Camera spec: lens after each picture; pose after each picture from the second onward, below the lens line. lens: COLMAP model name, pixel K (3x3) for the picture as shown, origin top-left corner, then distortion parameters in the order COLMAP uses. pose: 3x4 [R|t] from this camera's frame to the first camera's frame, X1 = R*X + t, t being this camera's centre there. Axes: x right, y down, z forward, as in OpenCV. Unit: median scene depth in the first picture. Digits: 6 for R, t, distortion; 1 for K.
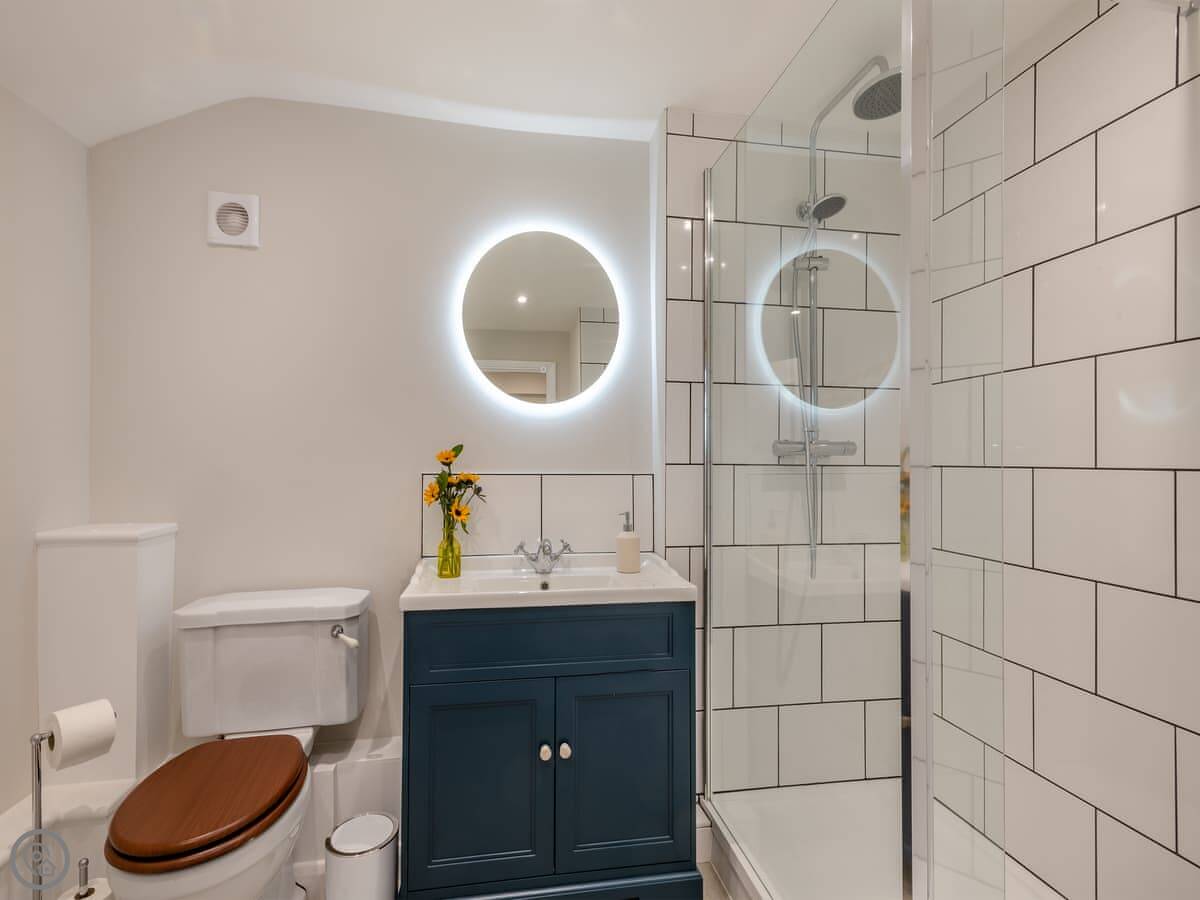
lens RADIAL K [[554.1, 0, 583.9], [0, 554.1, 460.1], [0, 0, 1]] dist [0.020031, 0.000677]
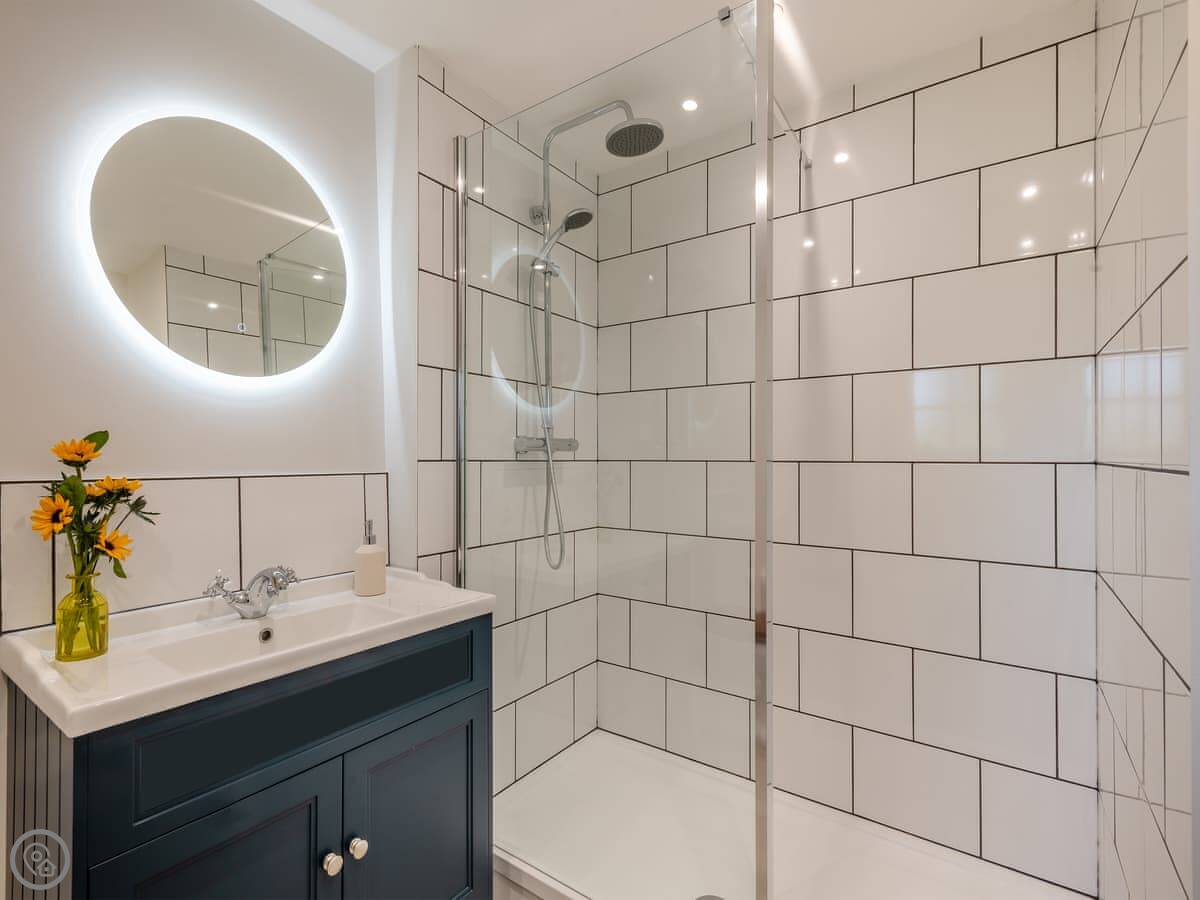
lens RADIAL K [[554.1, 0, 583.9], [0, 554.1, 460.1], [0, 0, 1]] dist [0.020031, 0.000677]
pose [[0.709707, -0.006462, 0.704467, -0.284299], [0.000660, 0.999964, 0.008508, -0.000854], [-0.704496, -0.005574, 0.709686, 0.213349]]
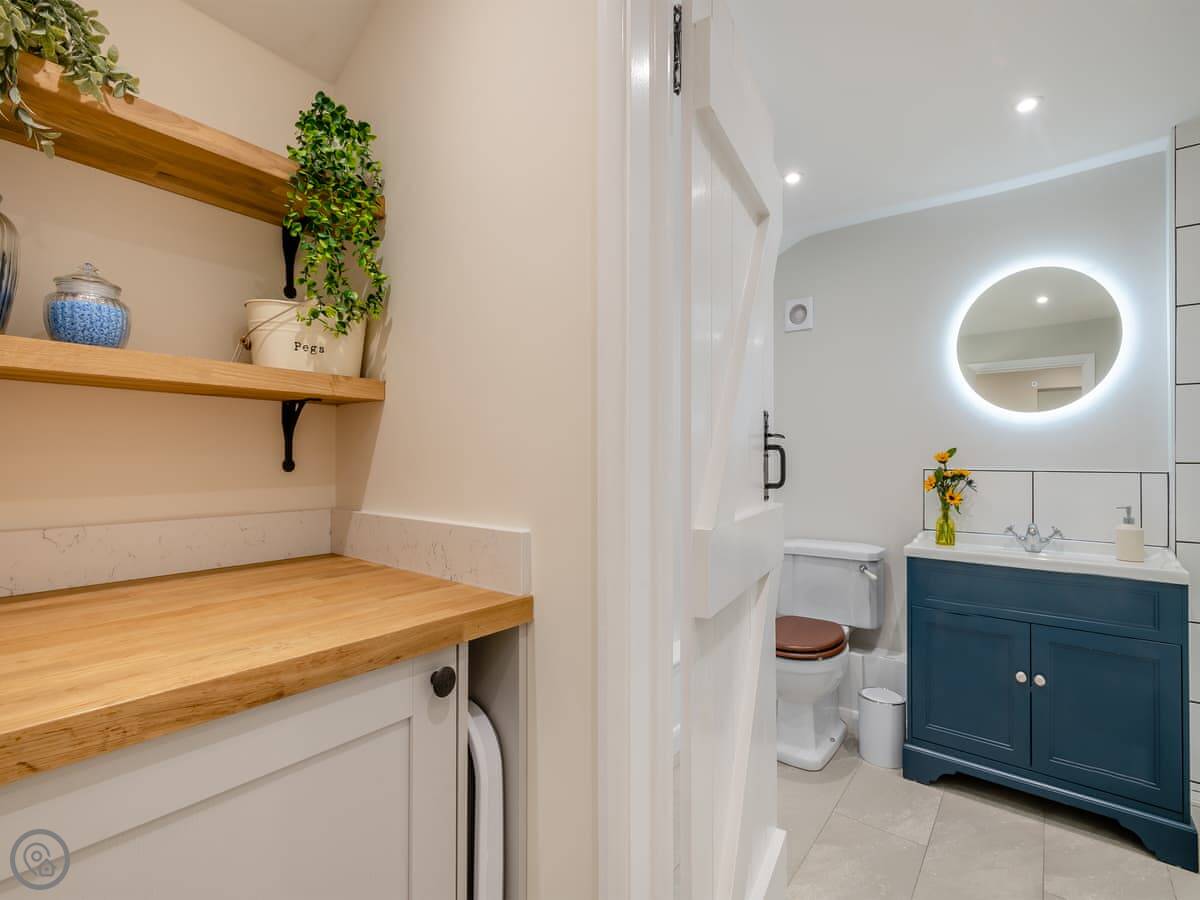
lens RADIAL K [[576.0, 0, 594.2], [0, 576.0, 452.6], [0, 0, 1]] dist [-0.001083, -0.000632]
pose [[0.667198, -0.009742, -0.744817, 0.234818], [0.000269, 0.999918, -0.012838, 0.001674], [0.744881, 0.008365, 0.667145, -0.579767]]
